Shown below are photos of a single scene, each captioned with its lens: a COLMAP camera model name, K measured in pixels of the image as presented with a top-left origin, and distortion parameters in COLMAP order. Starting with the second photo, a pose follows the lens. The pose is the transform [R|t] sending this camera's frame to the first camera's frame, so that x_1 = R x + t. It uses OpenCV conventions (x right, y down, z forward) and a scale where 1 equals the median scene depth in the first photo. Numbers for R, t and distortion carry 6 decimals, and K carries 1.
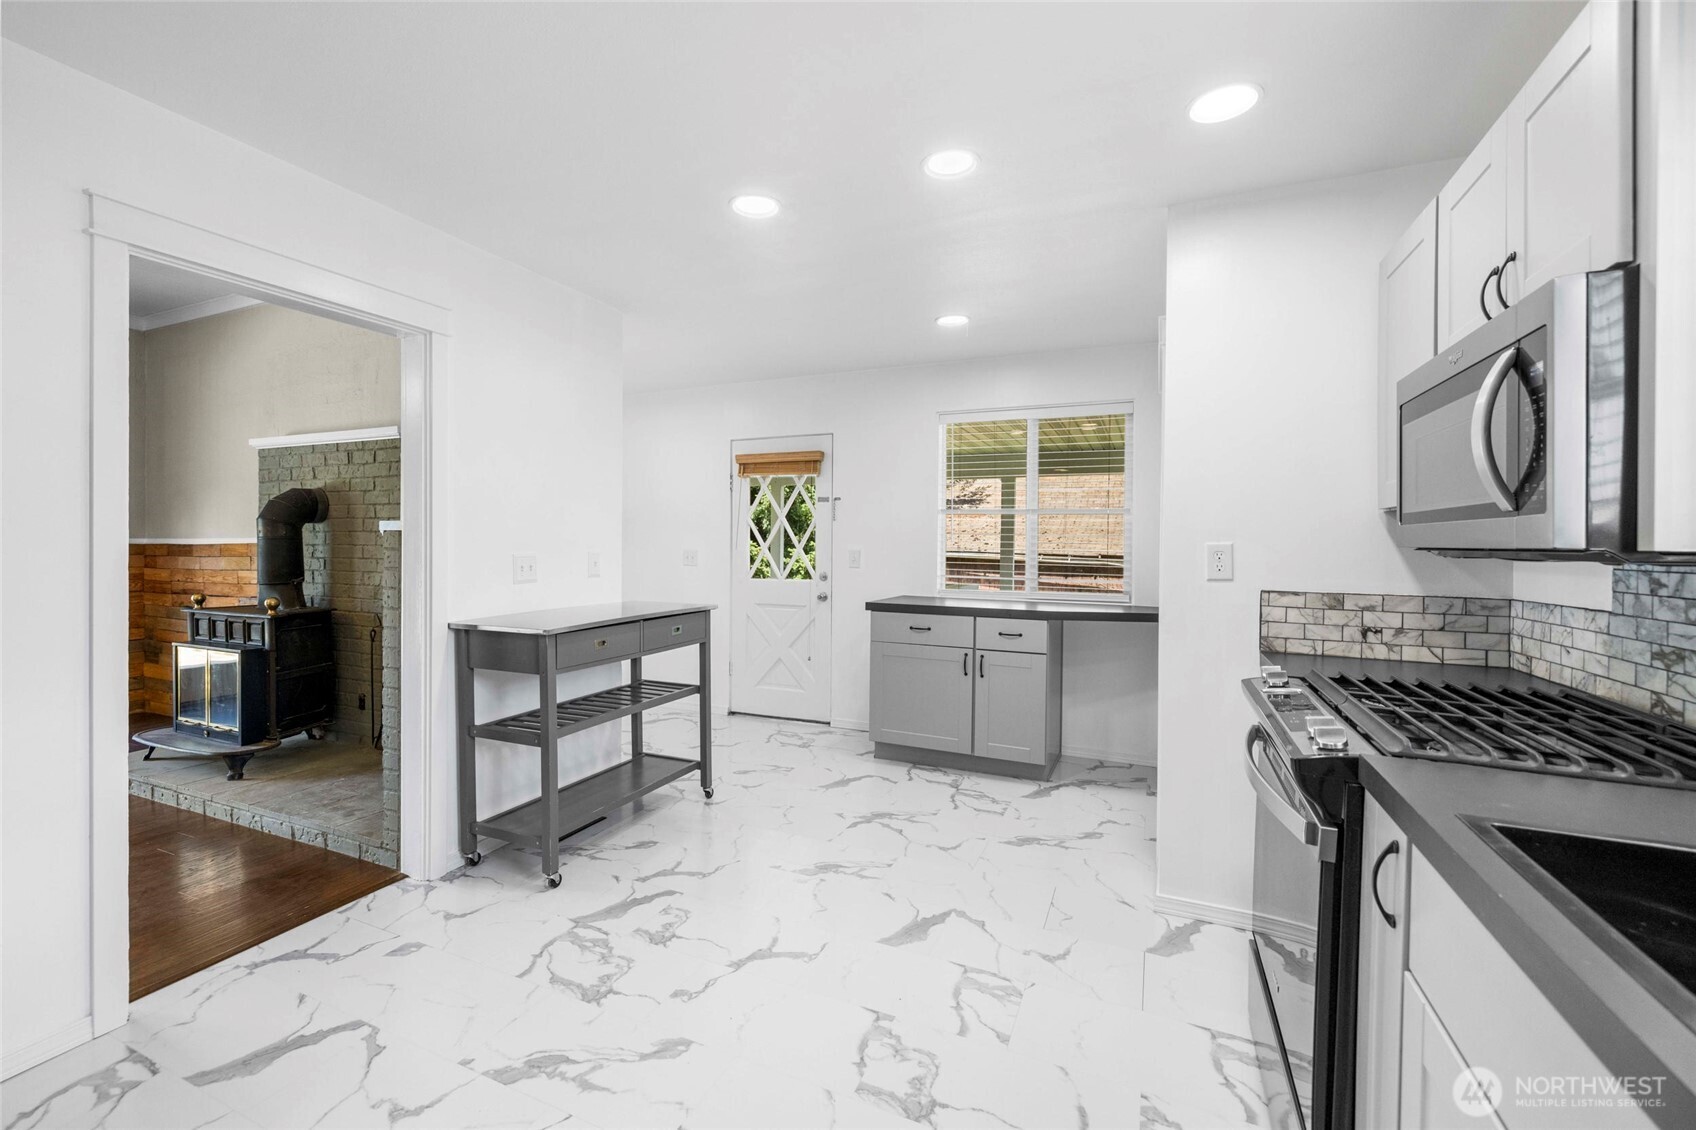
lens RADIAL K [[709.7, 0, 841.9], [0, 709.7, 548.4], [0, 0, 1]] dist [-0.000334, 0.000694]
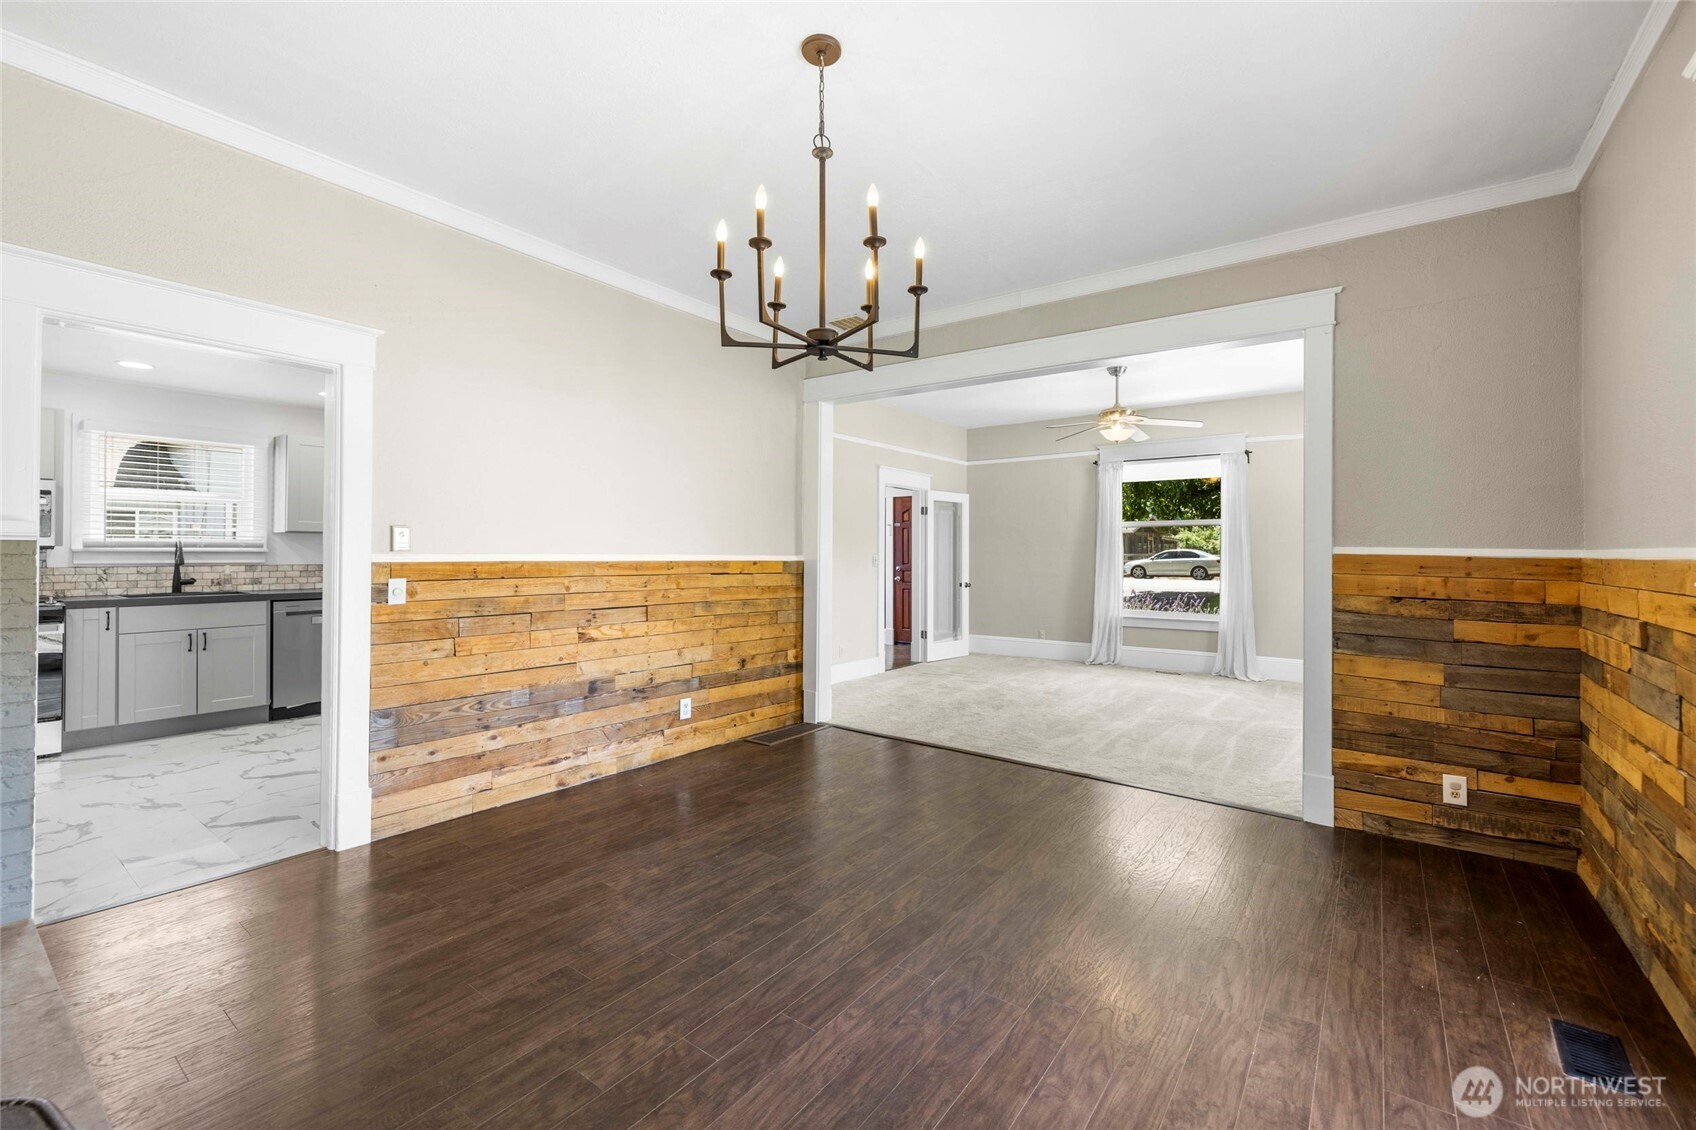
lens RADIAL K [[709.7, 0, 844.7], [0, 709.7, 552.5], [0, 0, 1]] dist [-0.000334, 0.000694]
pose [[-0.974899, -0.014099, 0.222199, -2.004830], [-0.012306, 0.999880, 0.009451, -0.025633], [-0.222305, 0.006479, -0.974956, 1.828099]]
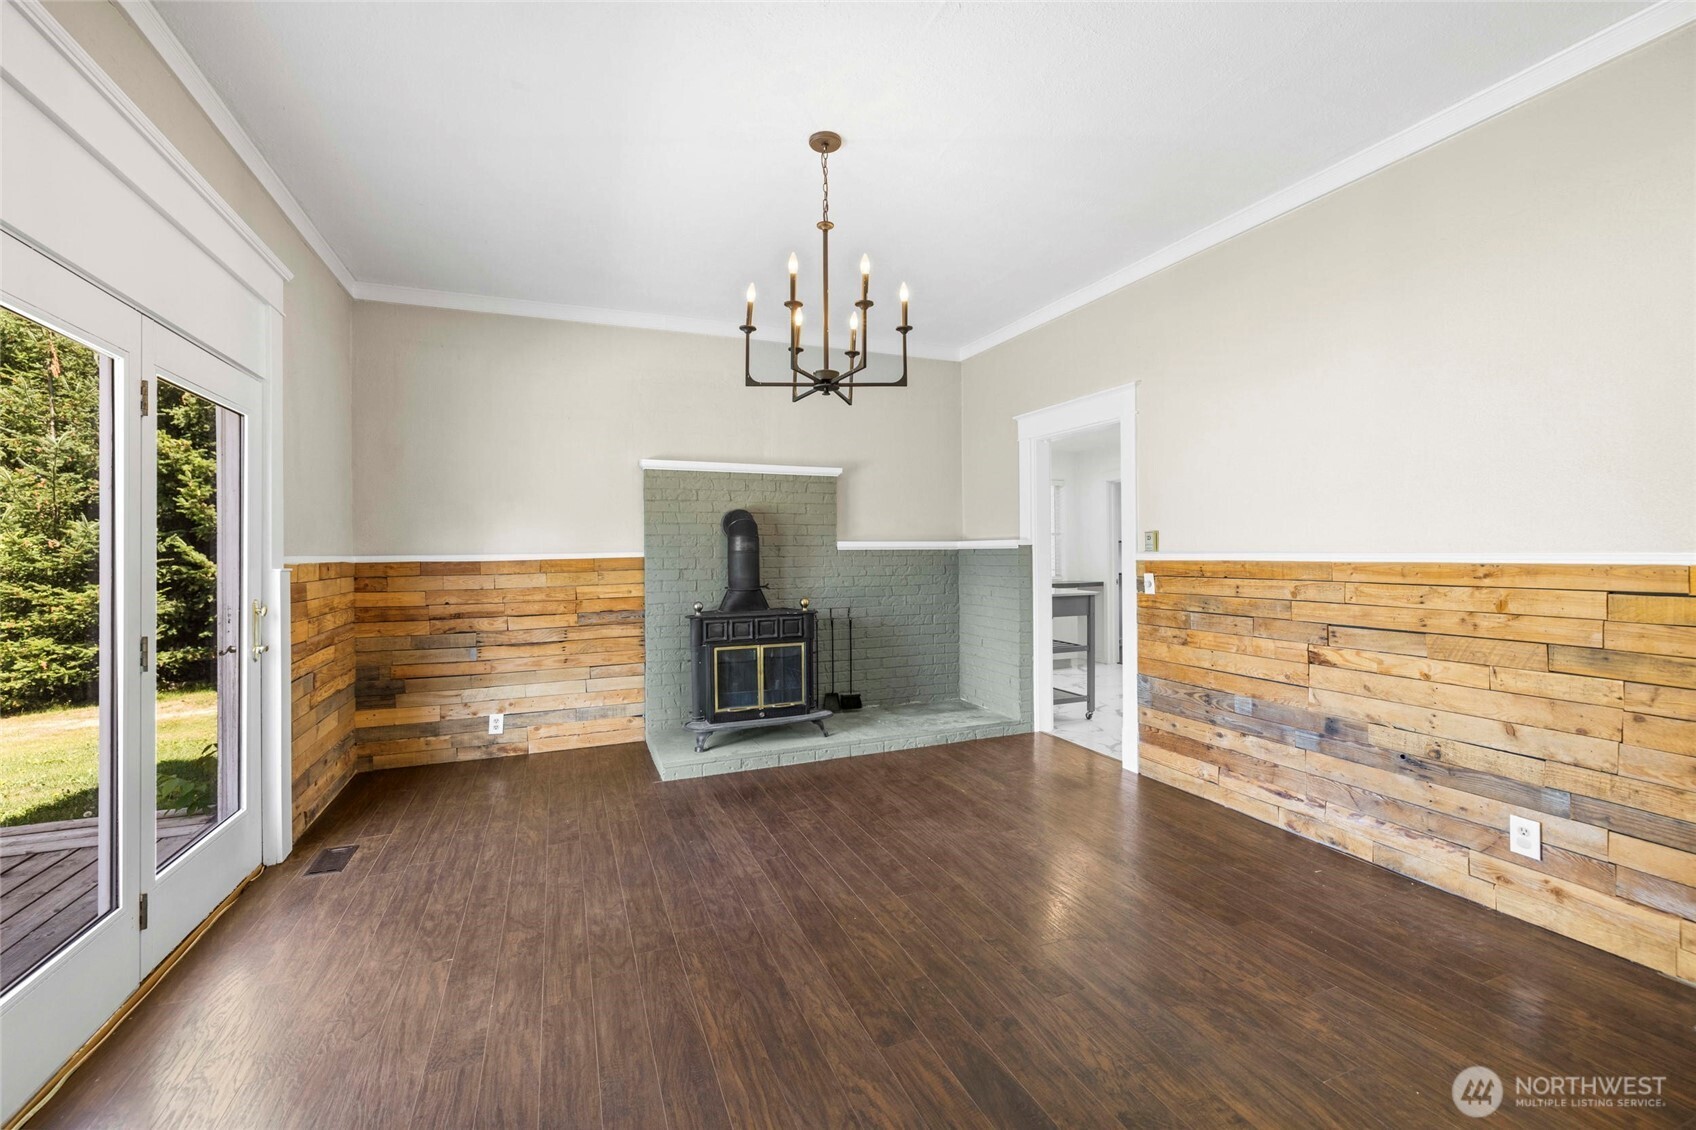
lens RADIAL K [[709.7, 0, 844.7], [0, 709.7, 555.7], [0, 0, 1]] dist [-0.000334, 0.000694]
pose [[0.694566, -0.013925, 0.719295, -2.579738], [0.018607, 0.999826, 0.001388, -0.011371], [-0.719189, 0.012420, 0.694704, 0.092219]]
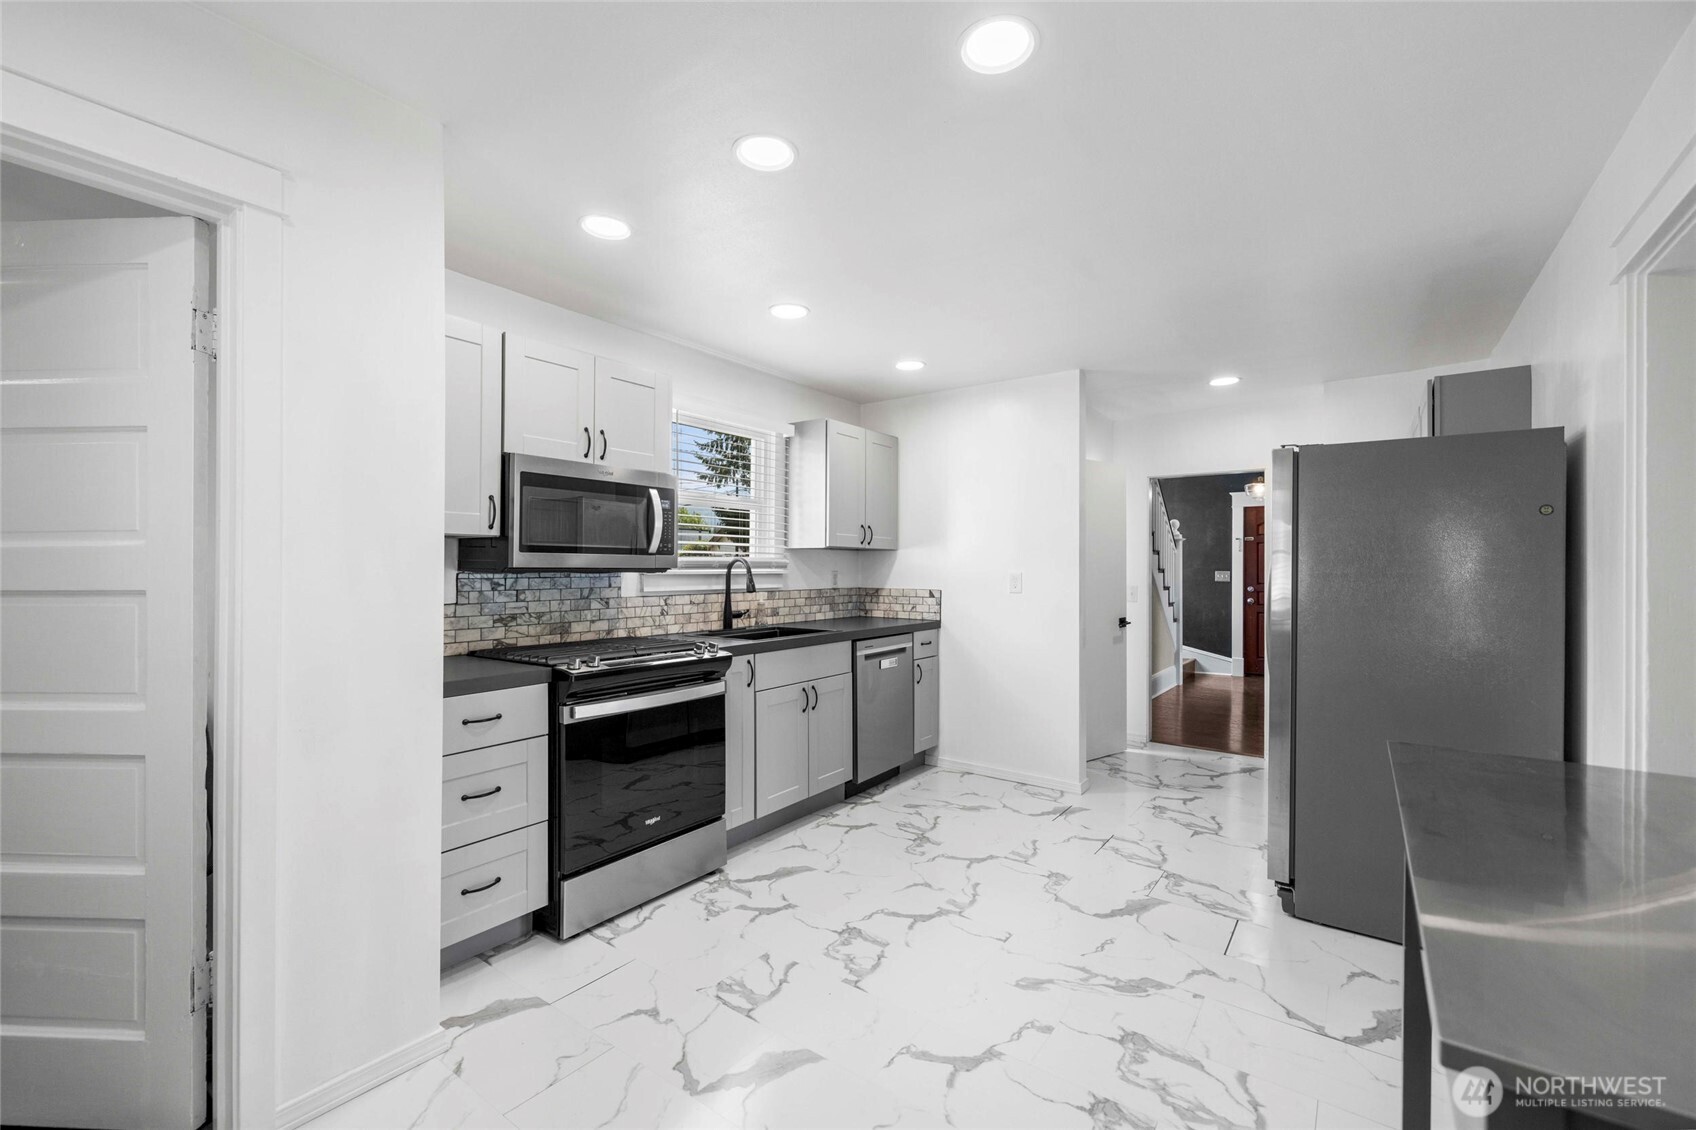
lens RADIAL K [[709.7, 0, 841.7], [0, 709.7, 568.2], [0, 0, 1]] dist [-0.000334, 0.000694]
pose [[-0.976406, -0.014593, 0.215451, -0.131016], [-0.012453, 0.999859, 0.011285, -0.018169], [-0.215585, 0.008336, -0.976450, 1.693724]]
